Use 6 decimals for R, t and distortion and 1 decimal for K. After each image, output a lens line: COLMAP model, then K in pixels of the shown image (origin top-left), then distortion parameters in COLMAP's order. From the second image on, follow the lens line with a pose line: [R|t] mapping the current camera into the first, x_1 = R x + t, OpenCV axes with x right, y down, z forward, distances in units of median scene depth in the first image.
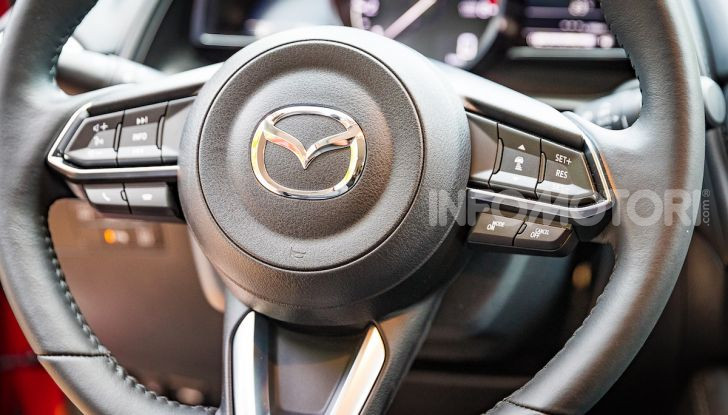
lens RADIAL K [[1336.2, 0, 364.0], [0, 1336.2, 207.5], [0, 0, 1]] dist [-0.005333, -0.071419]
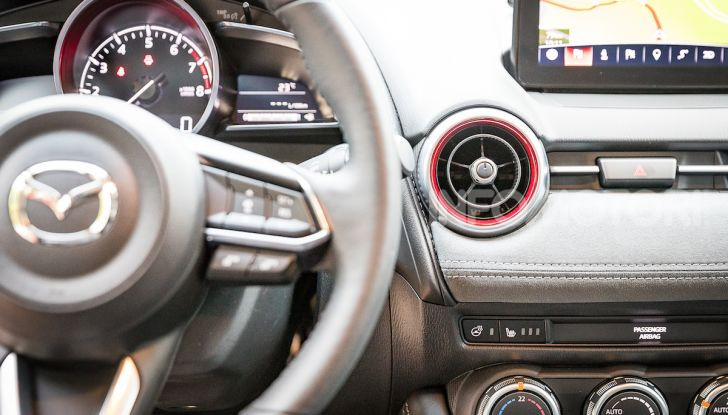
lens RADIAL K [[1336.2, 0, 364.0], [0, 1336.2, 207.5], [0, 0, 1]] dist [-0.005333, -0.071419]
pose [[0.972647, -0.040528, 0.228724, -0.050371], [0.061988, 0.994240, -0.087432, 0.074278], [-0.223863, 0.099219, 0.969557, -0.147347]]
